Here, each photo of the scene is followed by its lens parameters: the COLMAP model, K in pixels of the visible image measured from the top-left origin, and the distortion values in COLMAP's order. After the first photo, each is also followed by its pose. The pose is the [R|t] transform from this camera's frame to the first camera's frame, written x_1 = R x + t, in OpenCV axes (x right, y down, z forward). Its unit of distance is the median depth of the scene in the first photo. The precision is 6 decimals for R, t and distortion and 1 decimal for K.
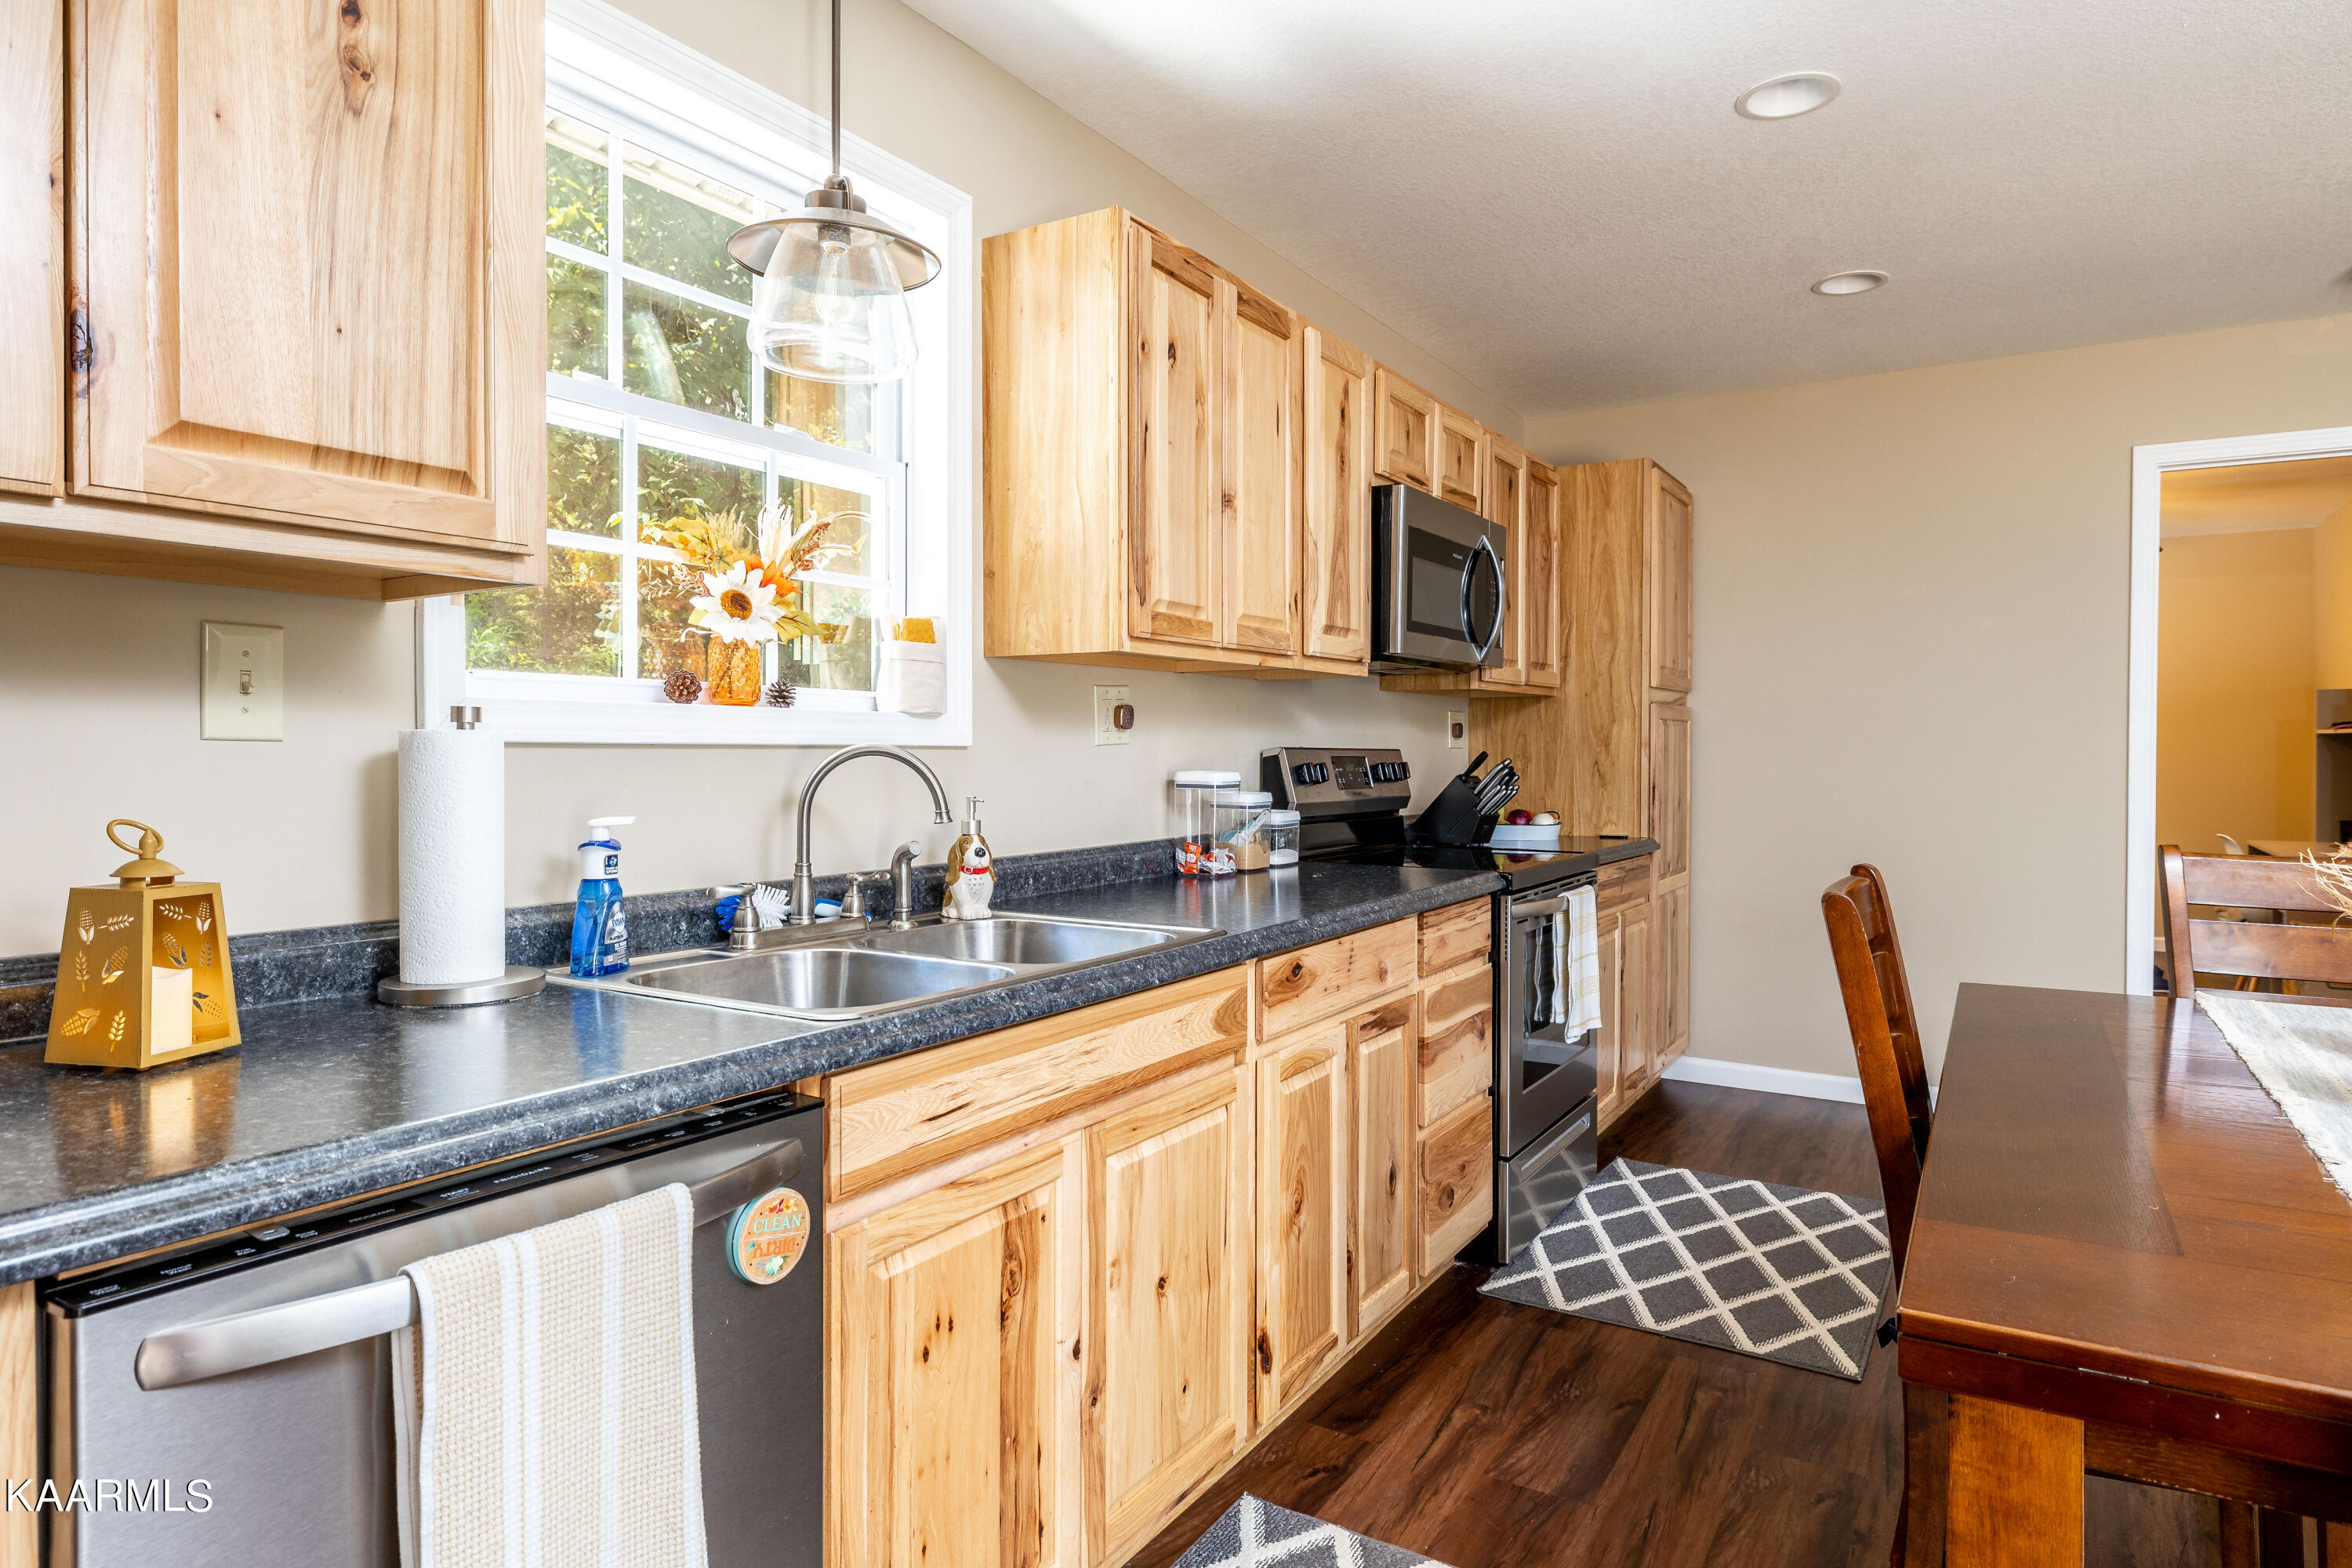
lens RADIAL K [[1378.4, 0, 1157.1], [0, 1378.4, 770.6], [0, 0, 1]] dist [0.001611, -0.000735]
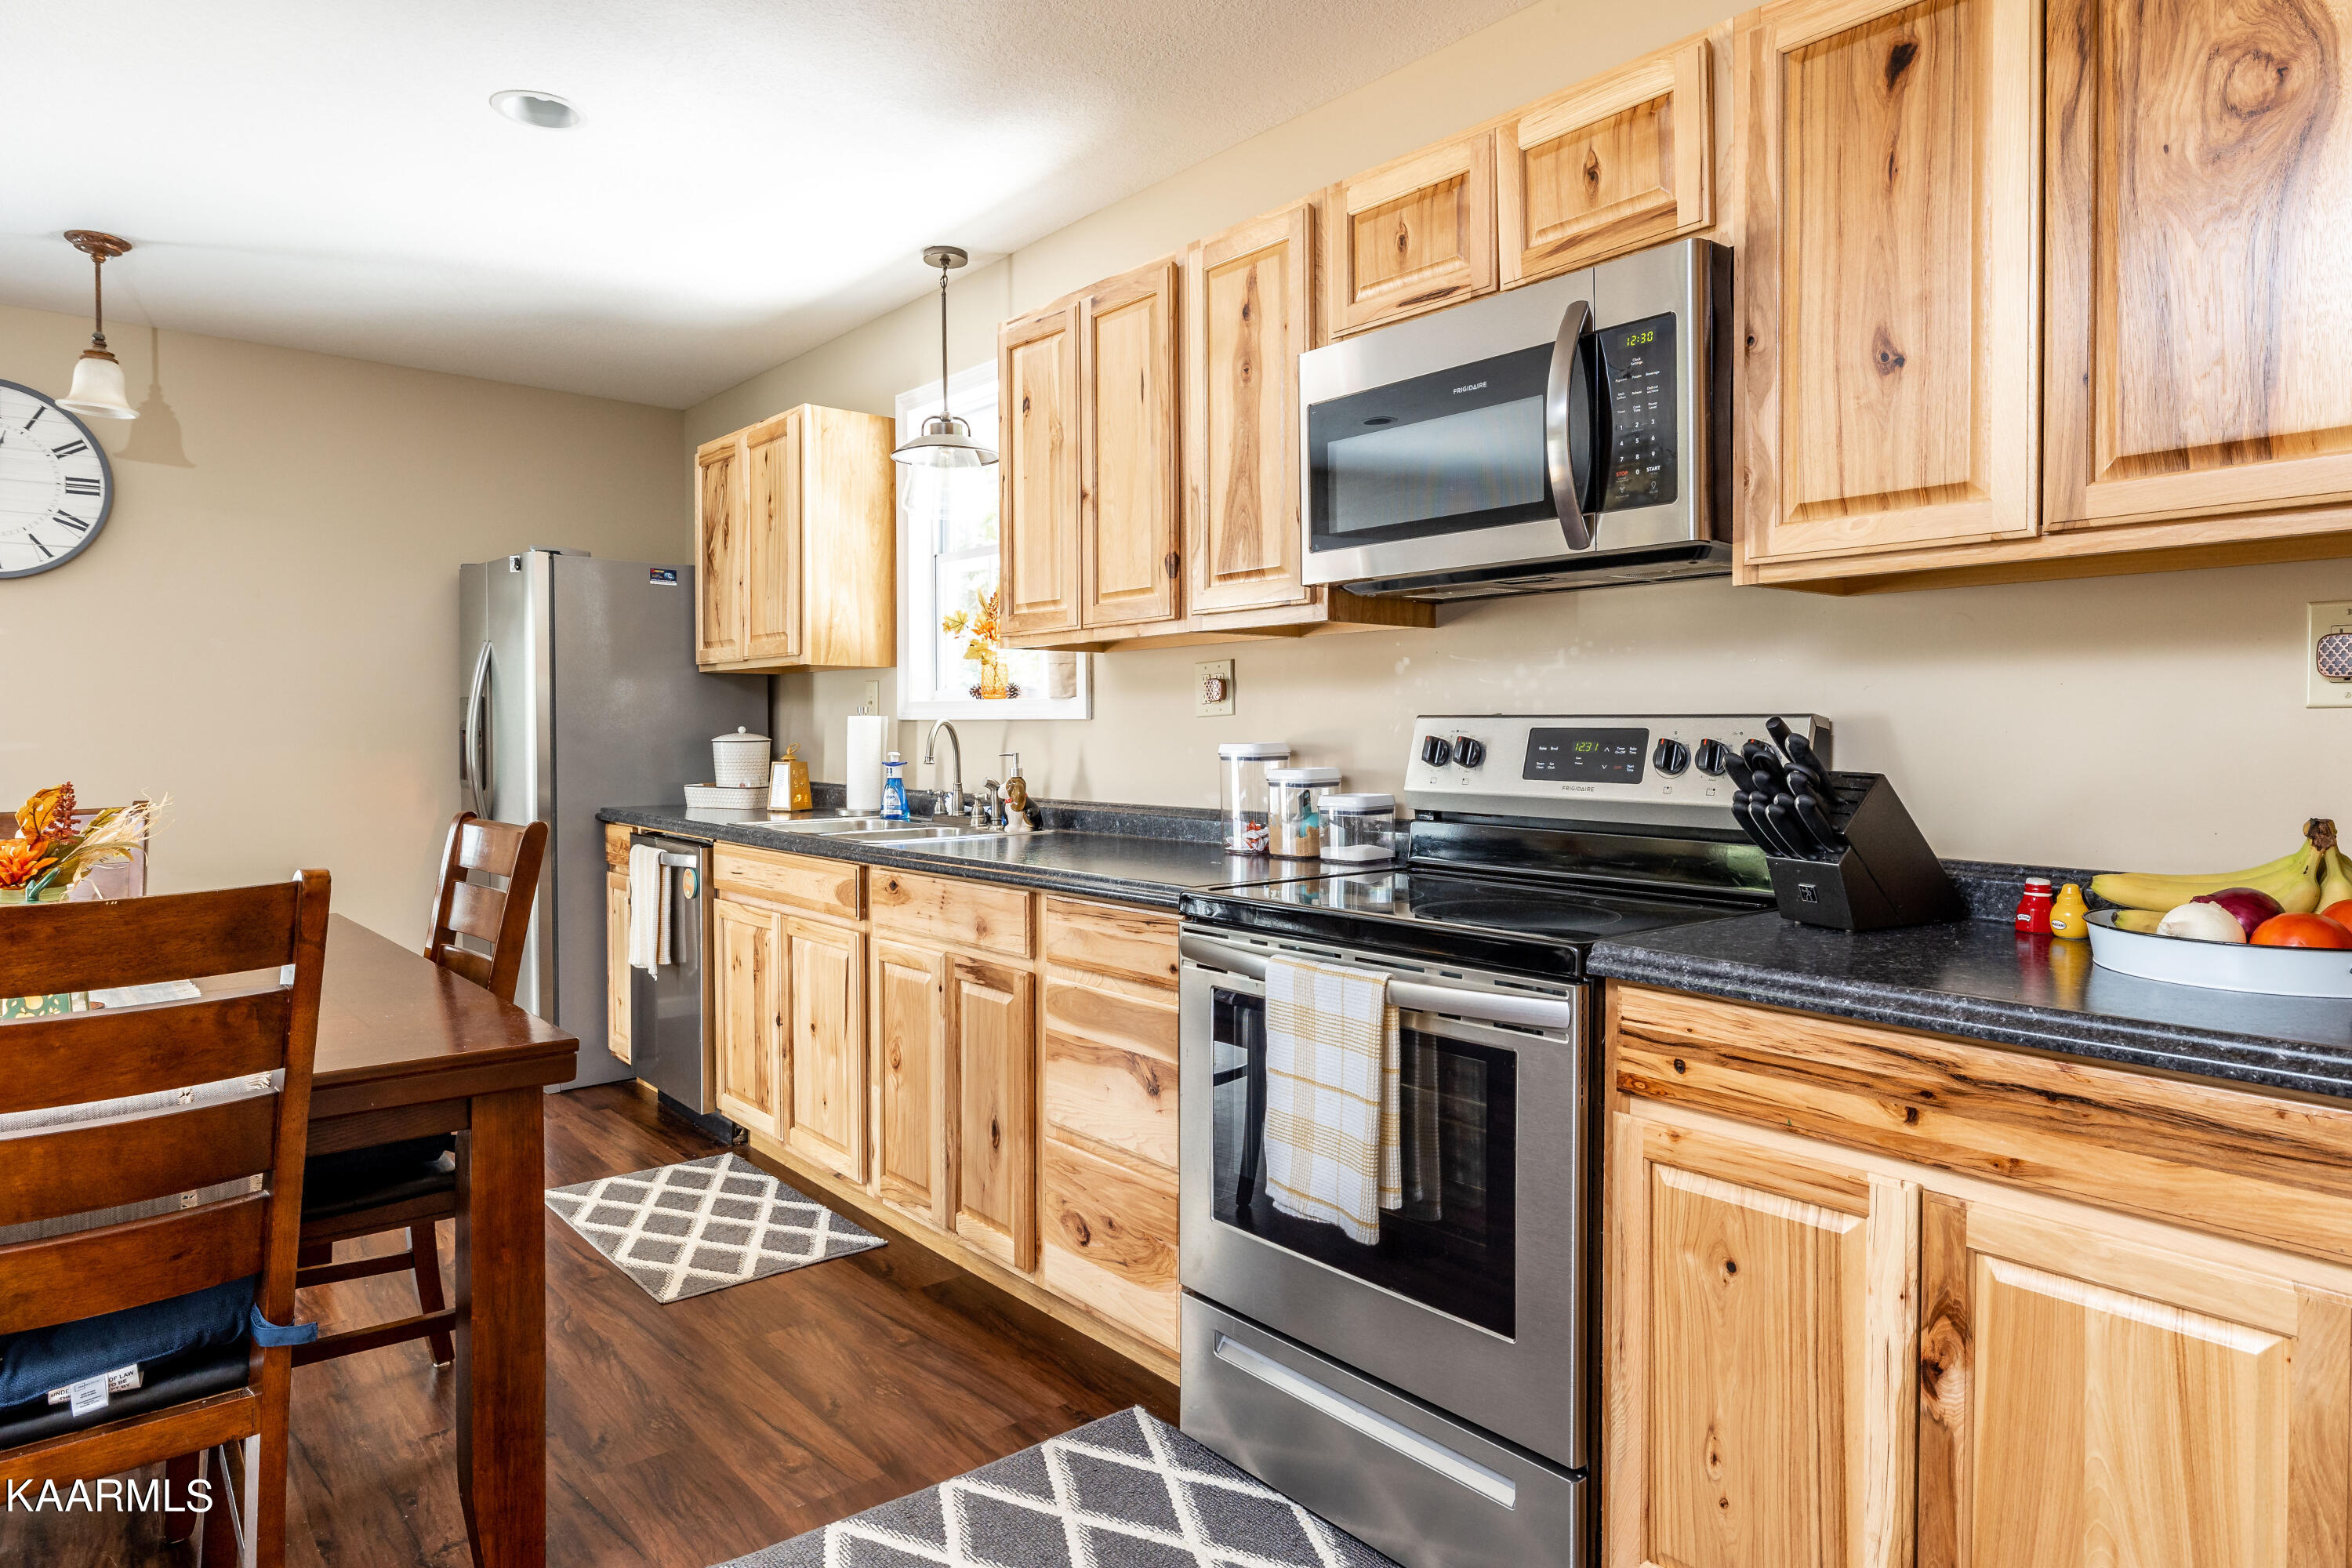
lens RADIAL K [[1378.4, 0, 1171.9], [0, 1378.4, 756.1], [0, 0, 1]] dist [0.001611, -0.000735]
pose [[-0.307697, 0.019308, -0.951288, 1.025107], [-0.013721, 0.999600, 0.024727, -0.013751], [0.951385, 0.020661, -0.307309, 1.326057]]
